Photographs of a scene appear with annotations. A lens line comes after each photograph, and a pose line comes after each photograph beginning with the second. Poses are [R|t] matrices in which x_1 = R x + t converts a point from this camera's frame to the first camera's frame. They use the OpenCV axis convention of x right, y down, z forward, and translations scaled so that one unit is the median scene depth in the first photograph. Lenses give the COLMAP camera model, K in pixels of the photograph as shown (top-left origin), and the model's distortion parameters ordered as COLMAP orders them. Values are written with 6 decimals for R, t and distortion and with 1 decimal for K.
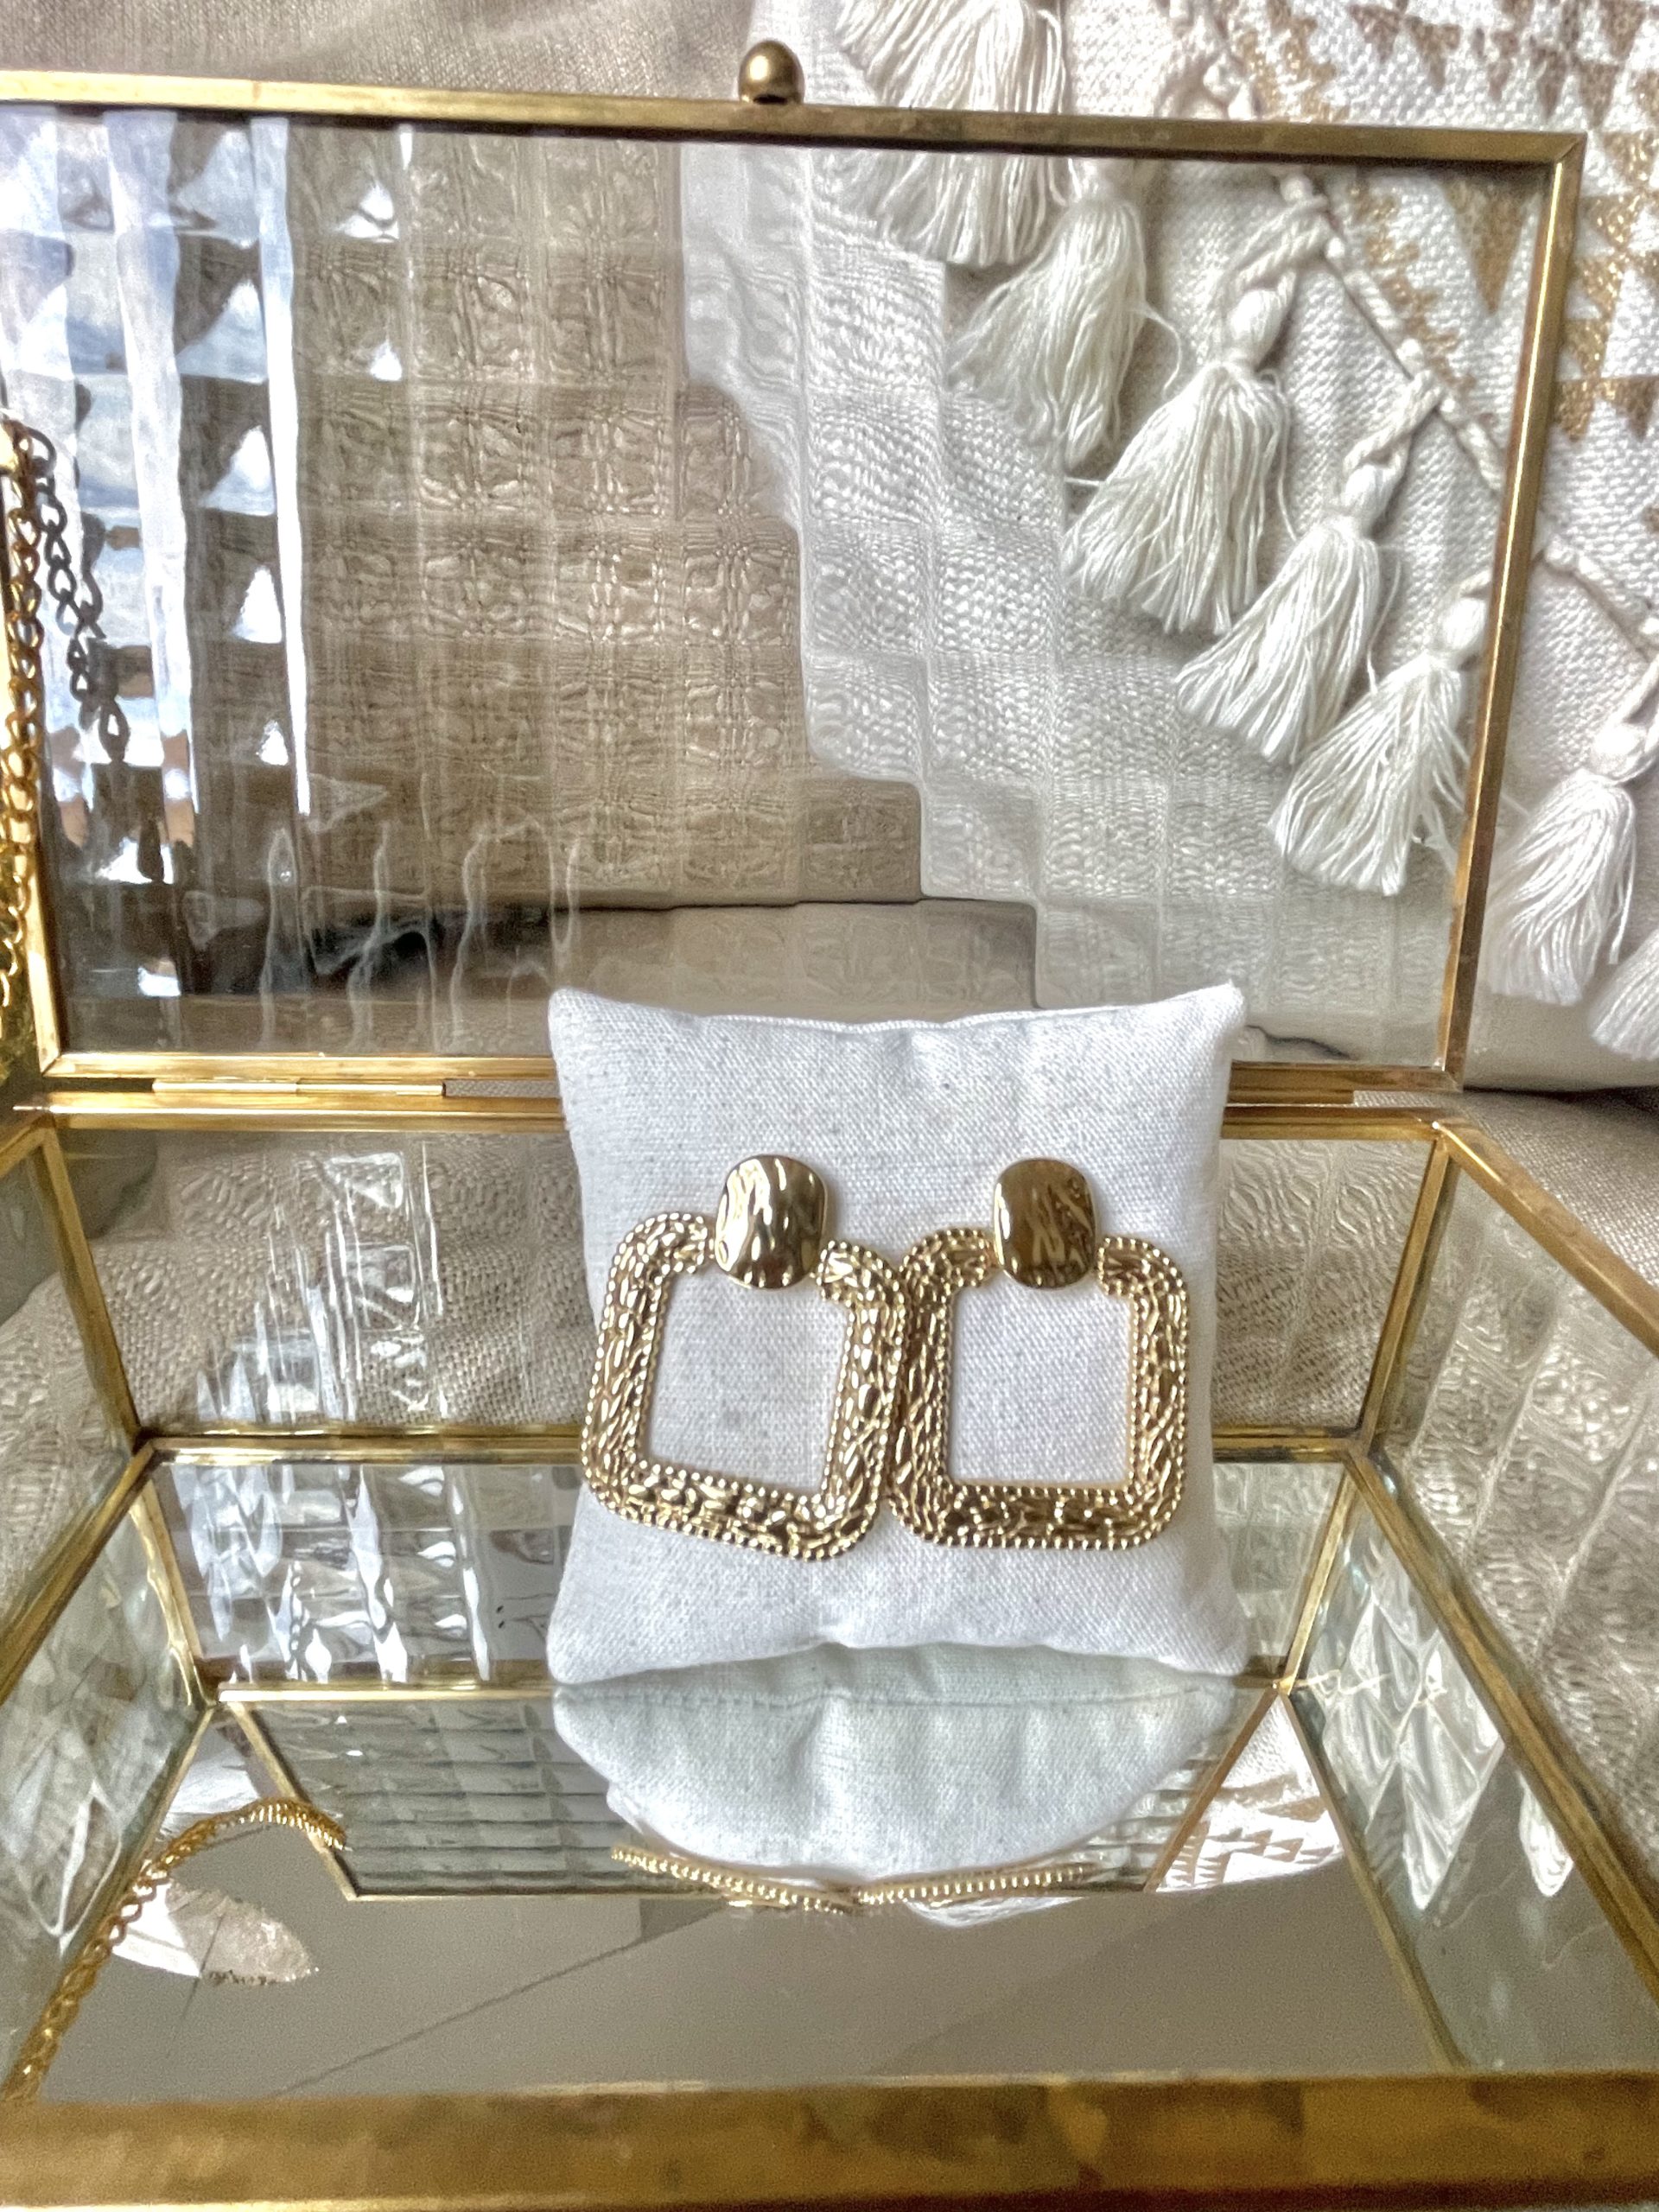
lens RADIAL K [[1159.8, 0, 824.2], [0, 1159.8, 1087.4], [0, 0, 1]] dist [0.017568, -0.004981]
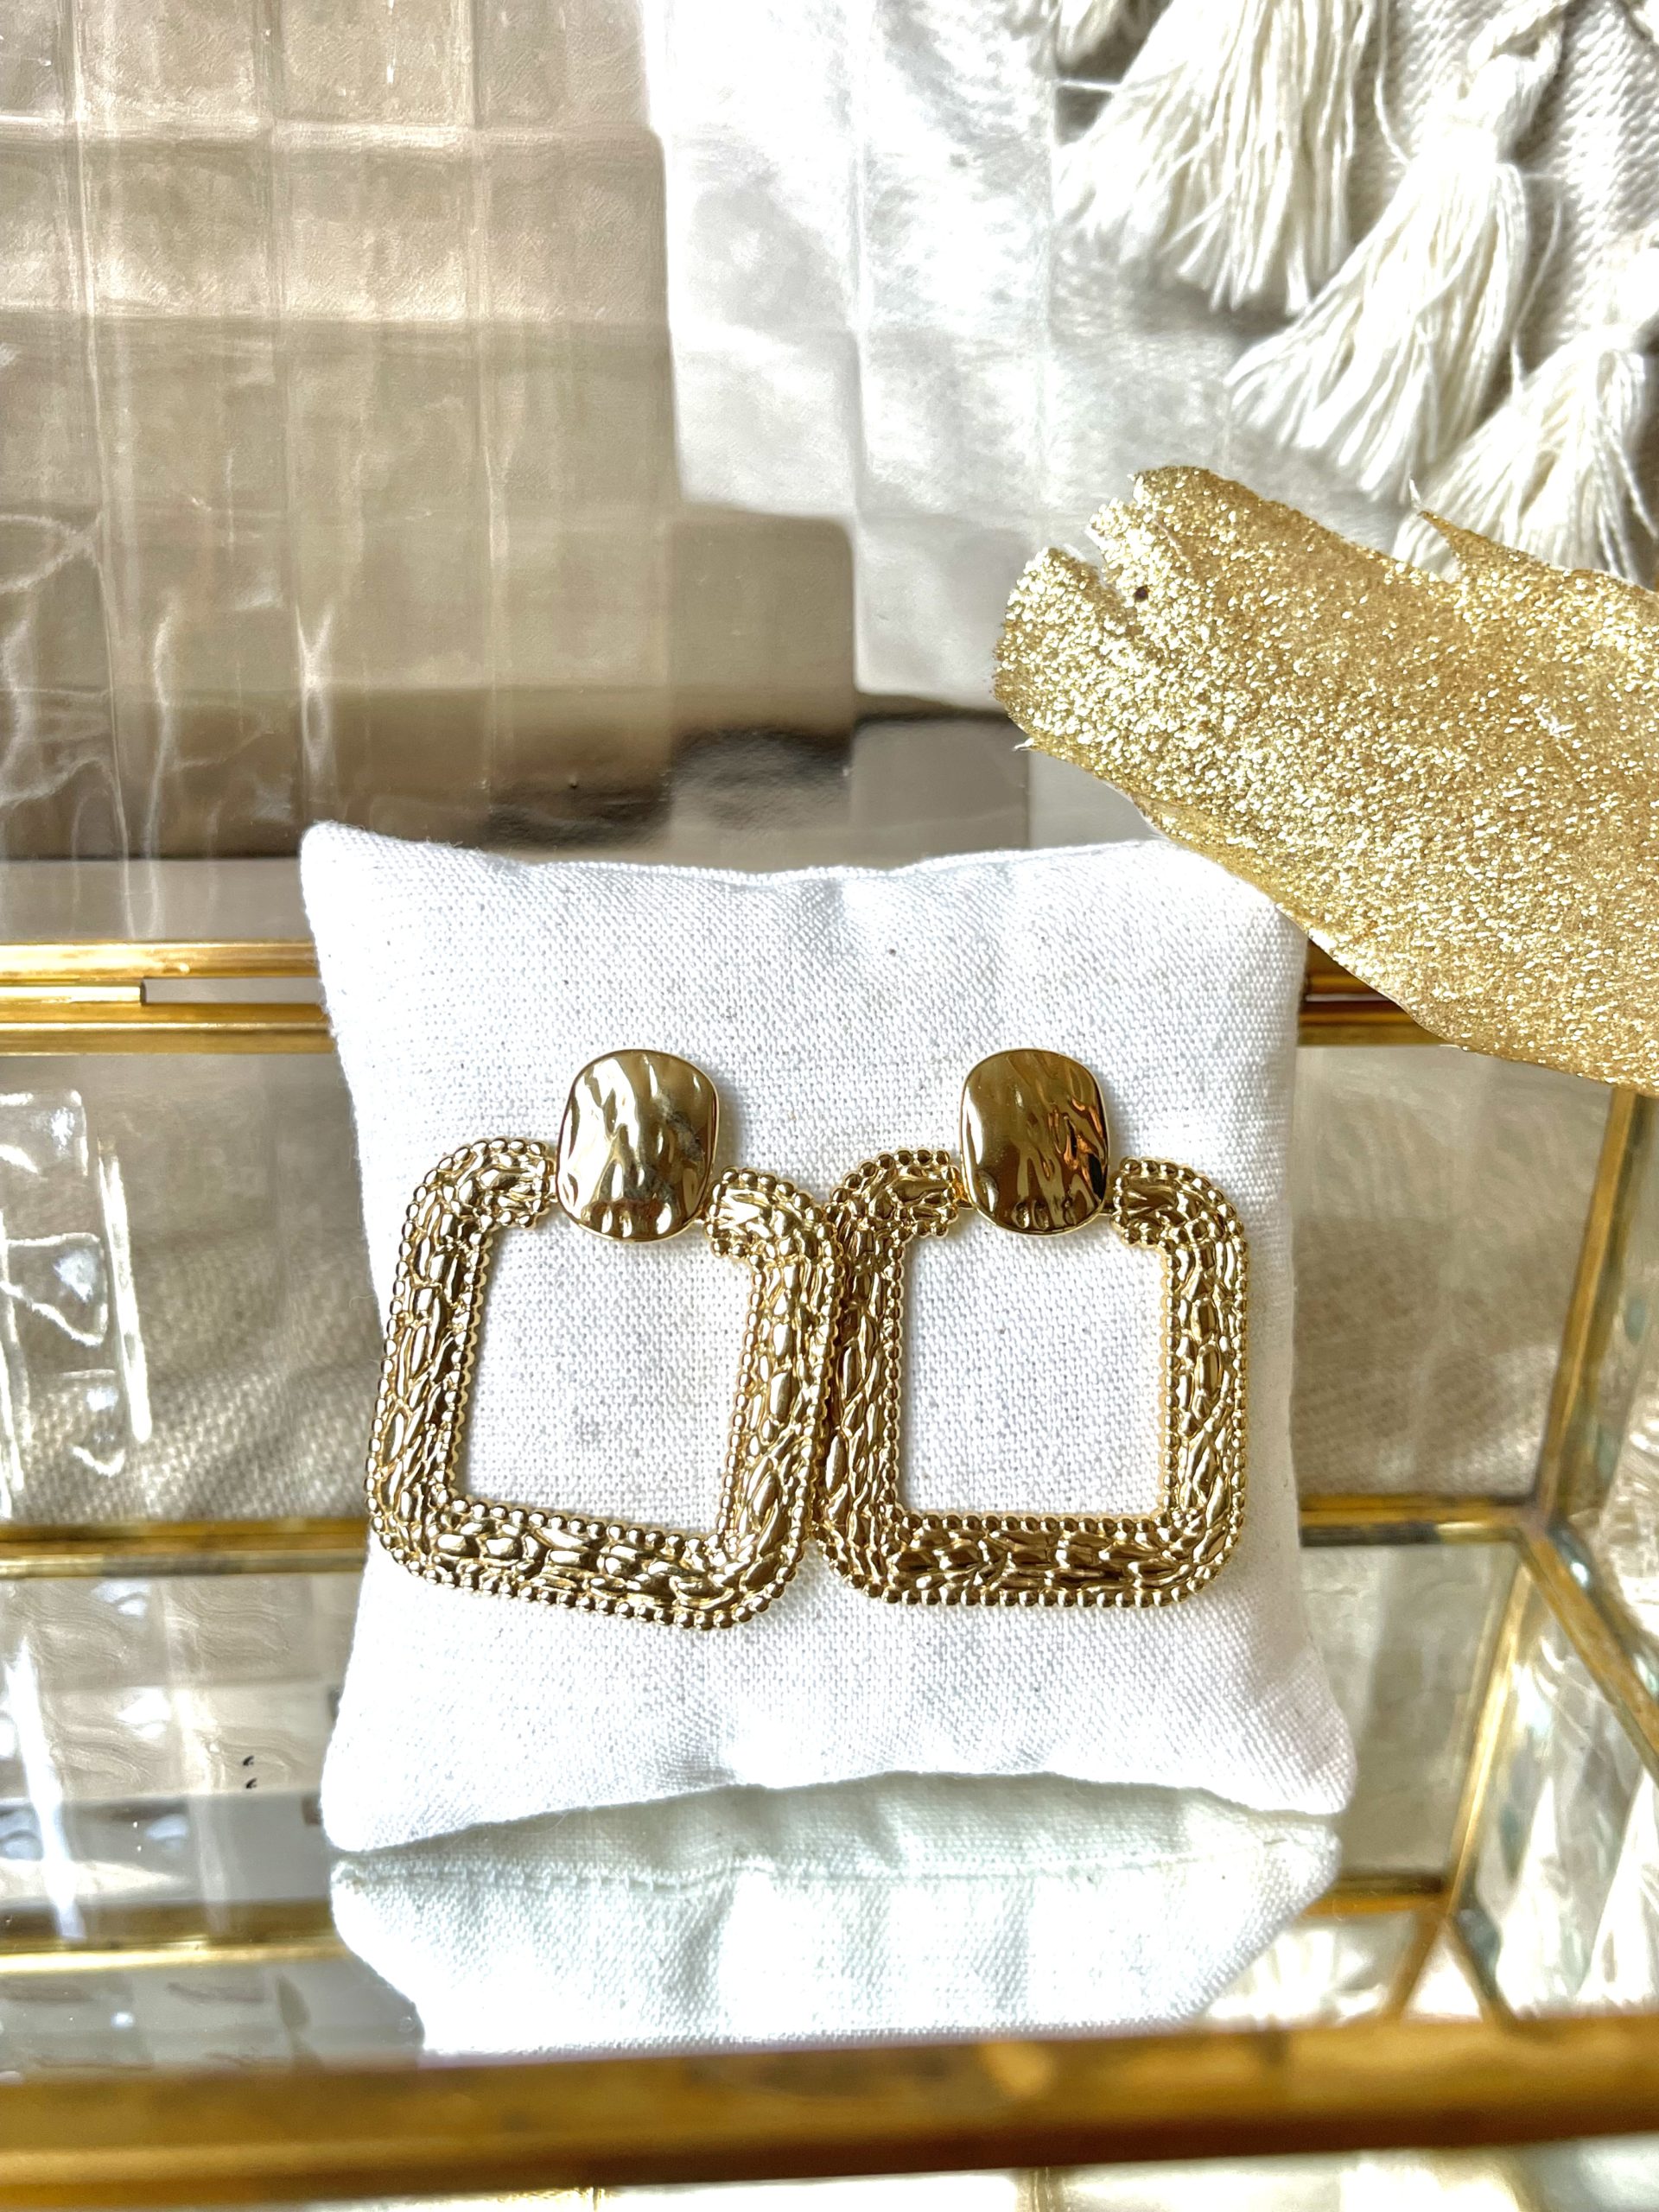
lens RADIAL K [[1972.1, 0, 827.0], [0, 1972.1, 1111.5], [0, 0, 1]] dist [0.013743, -0.004531]
pose [[0.999115, -0.021564, 0.036127, 0.024010], [0.021911, 0.999717, -0.009245, 0.106829], [-0.035918, 0.010028, 0.999304, -0.171412]]
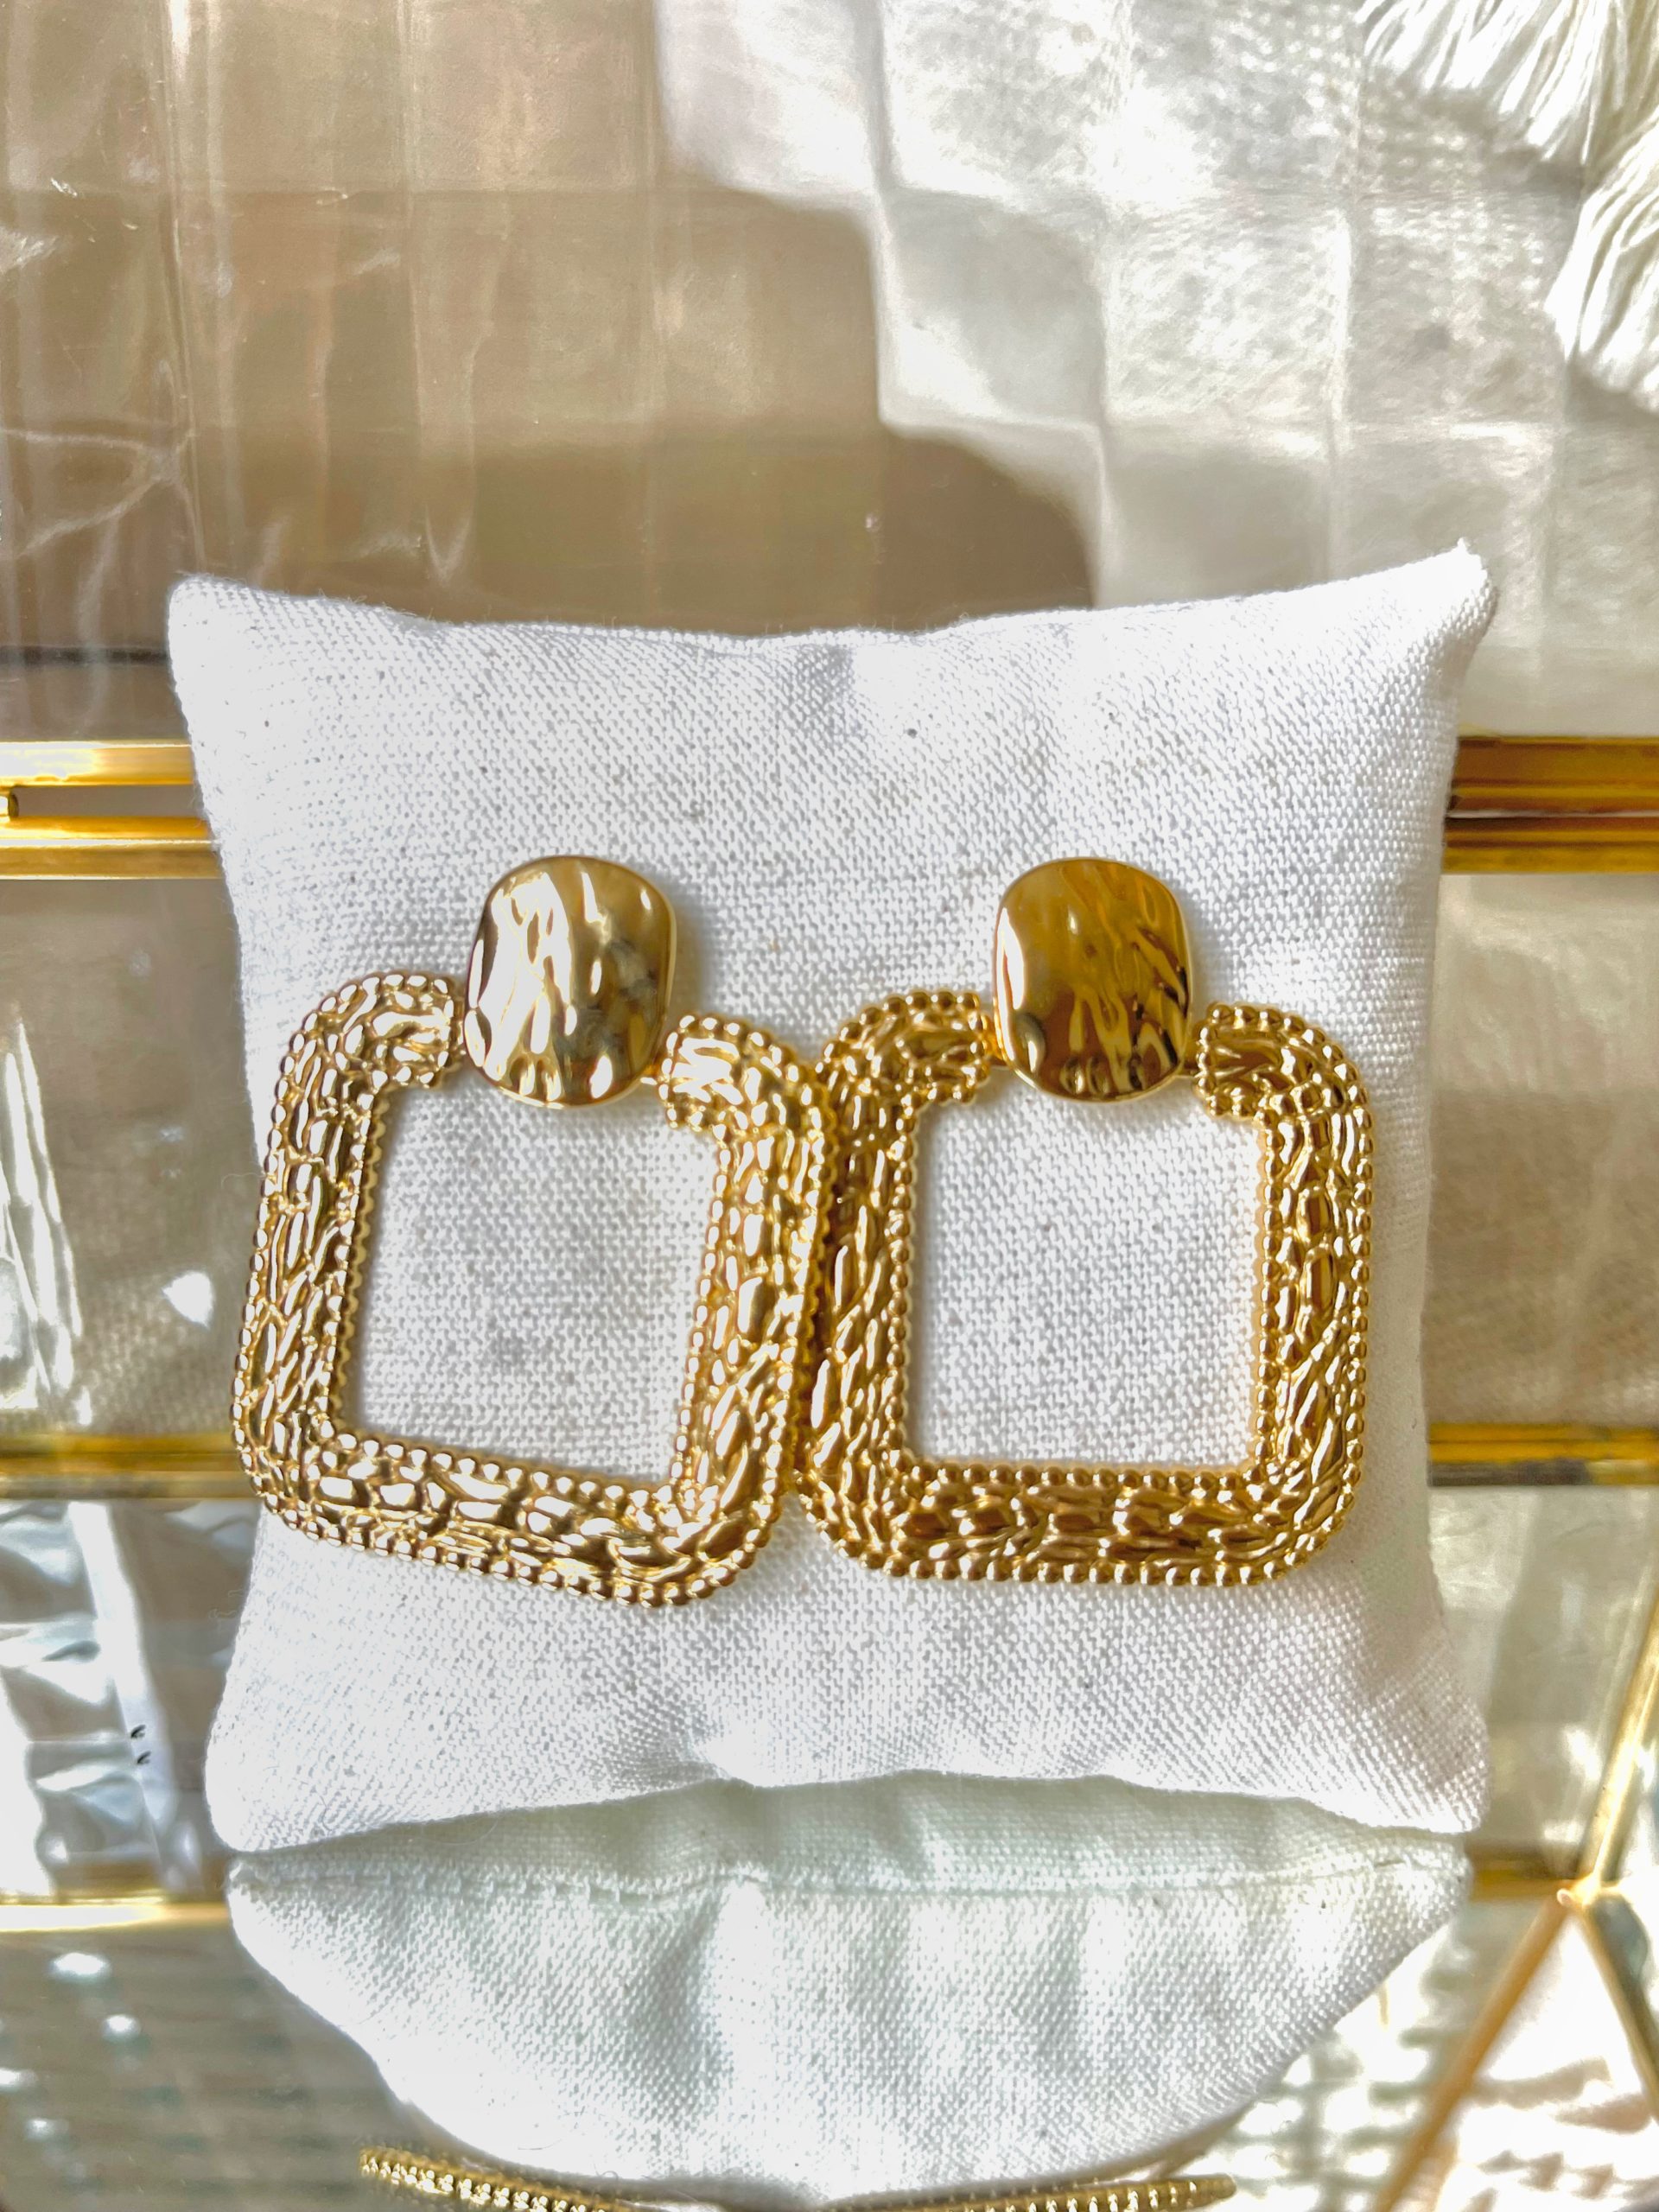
lens RADIAL K [[1899.3, 0, 841.0], [0, 1899.3, 1124.9], [0, 0, 1]] dist [0.018505, -0.012565]
pose [[0.999729, -0.015493, -0.017391, 0.089158], [0.016360, 0.998572, 0.050850, 0.136514], [0.016579, -0.051120, 0.998555, 0.132997]]
